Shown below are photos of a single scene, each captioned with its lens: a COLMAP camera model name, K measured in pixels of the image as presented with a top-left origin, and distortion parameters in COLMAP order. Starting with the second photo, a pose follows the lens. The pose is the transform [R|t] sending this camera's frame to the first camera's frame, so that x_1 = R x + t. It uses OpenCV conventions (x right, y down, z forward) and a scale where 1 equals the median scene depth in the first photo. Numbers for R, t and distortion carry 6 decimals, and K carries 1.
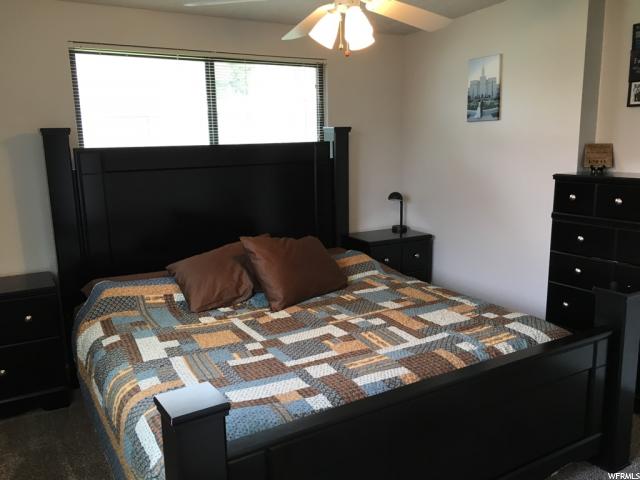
lens RADIAL K [[542.0, 0, 319.1], [0, 542.0, 239.8], [0, 0, 1]] dist [0.045998, -0.011281]
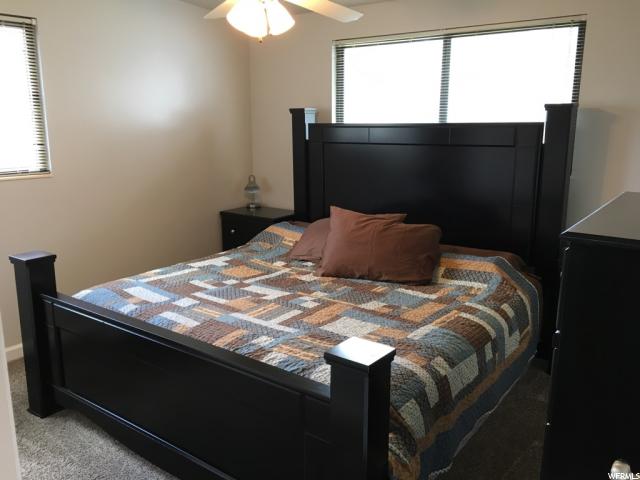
lens RADIAL K [[542.0, 0, 318.7], [0, 542.0, 239.3], [0, 0, 1]] dist [0.045998, -0.011281]
pose [[0.391497, 0.218883, -0.893768, 0.963095], [-0.178485, 0.970913, 0.159594, -0.126193], [0.902703, 0.097043, 0.419177, 0.575260]]
